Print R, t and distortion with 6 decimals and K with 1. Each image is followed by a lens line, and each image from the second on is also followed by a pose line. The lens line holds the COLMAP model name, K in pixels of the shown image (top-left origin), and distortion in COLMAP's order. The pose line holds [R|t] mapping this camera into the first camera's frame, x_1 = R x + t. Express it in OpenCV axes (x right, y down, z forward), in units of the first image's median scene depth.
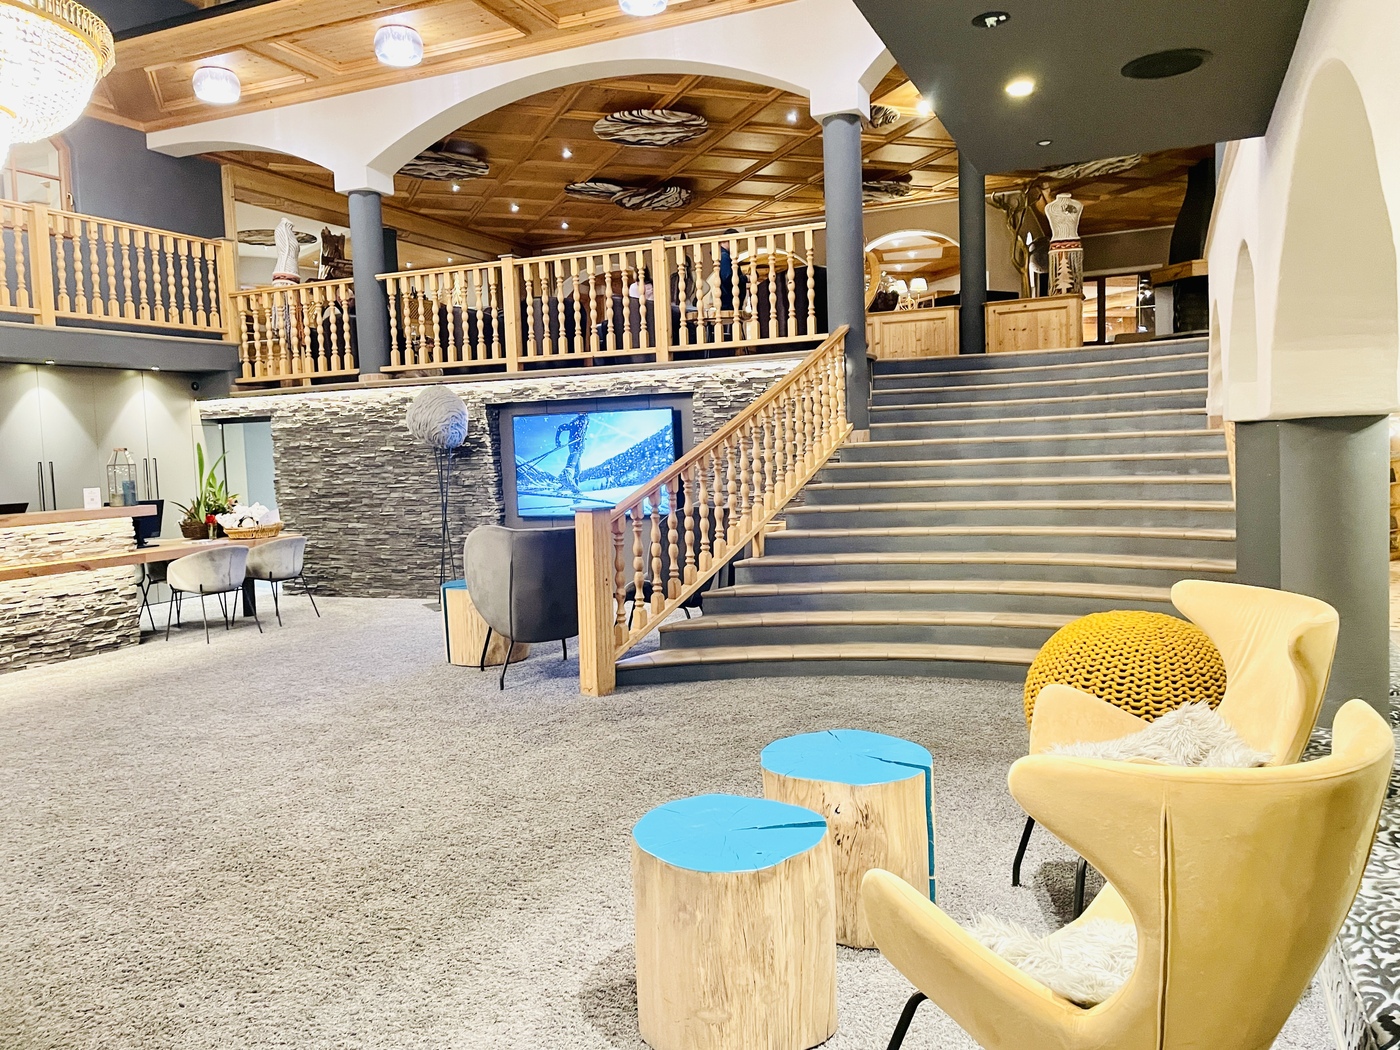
lens RADIAL K [[1057.1, 0, 696.5], [0, 1057.1, 517.5], [0, 0, 1]] dist [0.057086, -0.007677]
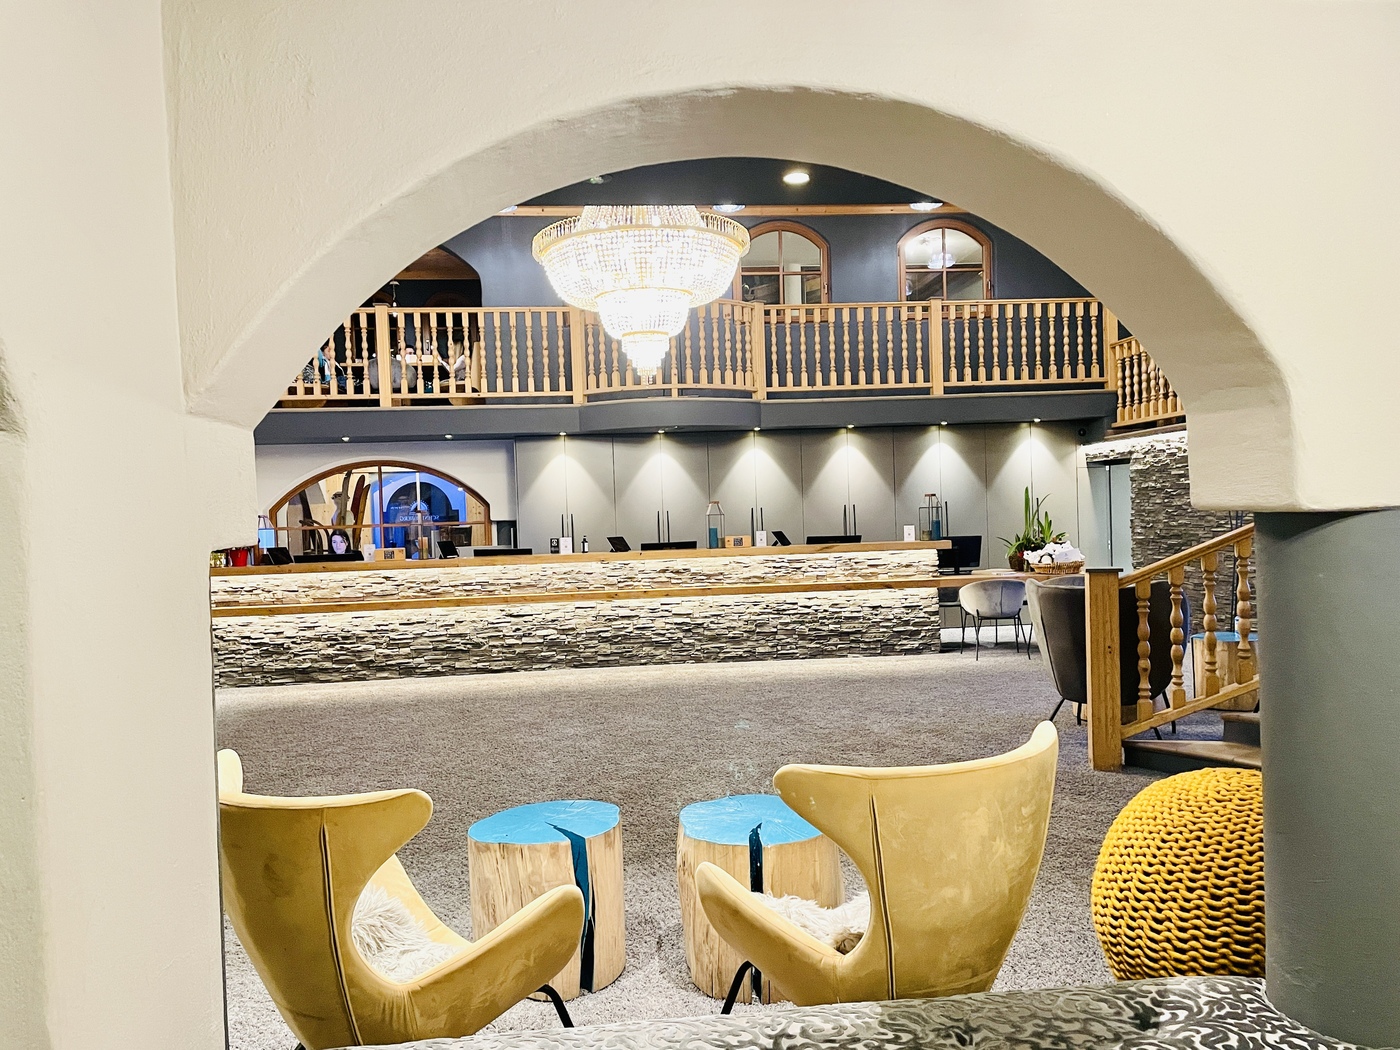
lens RADIAL K [[1057.1, 0, 693.6], [0, 1057.1, 531.0], [0, 0, 1]] dist [0.057086, -0.007677]
pose [[0.488211, 0.040345, -0.871793, 0.344762], [-0.045939, 0.998734, 0.020494, -0.028949], [0.871516, 0.030044, 0.489446, 0.135043]]
